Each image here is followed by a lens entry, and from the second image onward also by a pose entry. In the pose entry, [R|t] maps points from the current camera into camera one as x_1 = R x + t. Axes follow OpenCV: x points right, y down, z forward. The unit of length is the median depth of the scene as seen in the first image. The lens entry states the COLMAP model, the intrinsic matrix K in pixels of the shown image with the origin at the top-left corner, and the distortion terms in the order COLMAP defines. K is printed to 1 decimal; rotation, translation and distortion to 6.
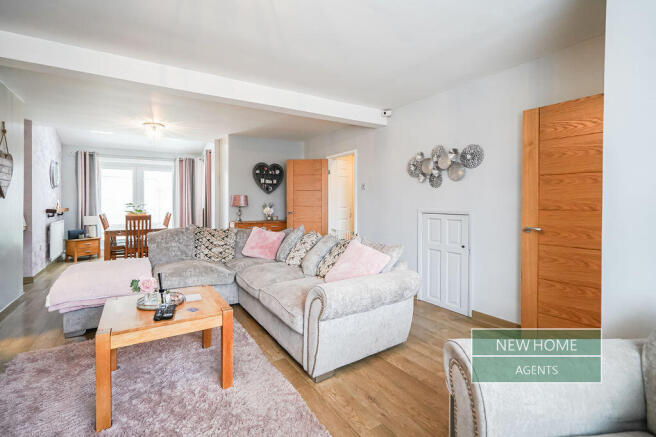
lens RADIAL K [[301.4, 0, 325.8], [0, 301.4, 201.3], [0, 0, 1]] dist [-0.000366, 0.002162]
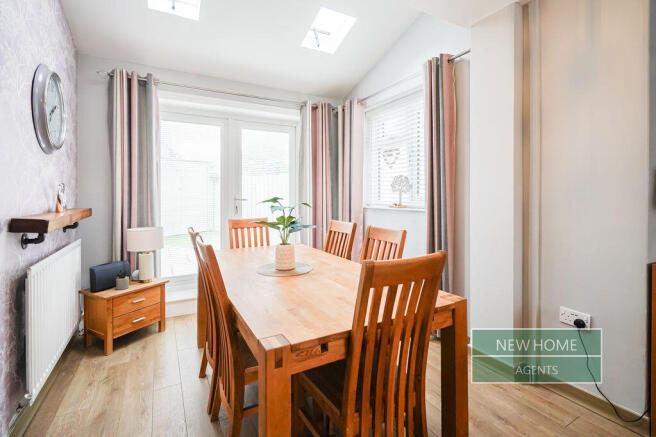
lens RADIAL K [[301.4, 0, 320.5], [0, 301.4, 194.1], [0, 0, 1]] dist [-0.000366, 0.002162]
pose [[0.997826, 0.005913, -0.065634, -0.527497], [-0.005801, 0.999981, 0.001894, 0.000965], [0.065644, -0.001509, 0.997842, 0.625493]]
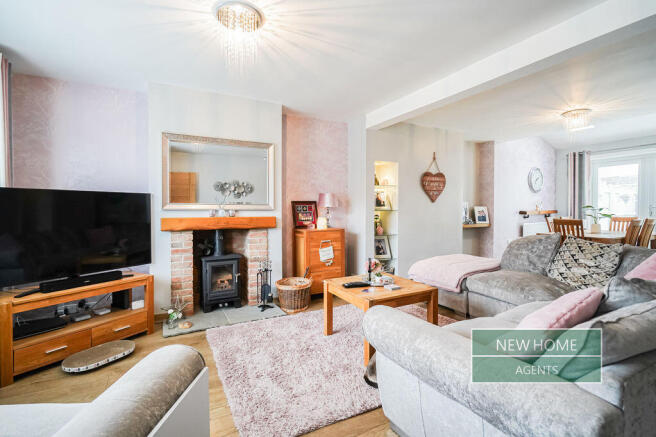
lens RADIAL K [[301.4, 0, 323.7], [0, 301.4, 214.5], [0, 0, 1]] dist [-0.000366, 0.002162]
pose [[-0.072075, 0.026681, -0.997042, 0.245663], [0.009324, 0.999616, 0.026076, 0.001230], [0.997356, -0.007417, -0.072296, 0.272638]]
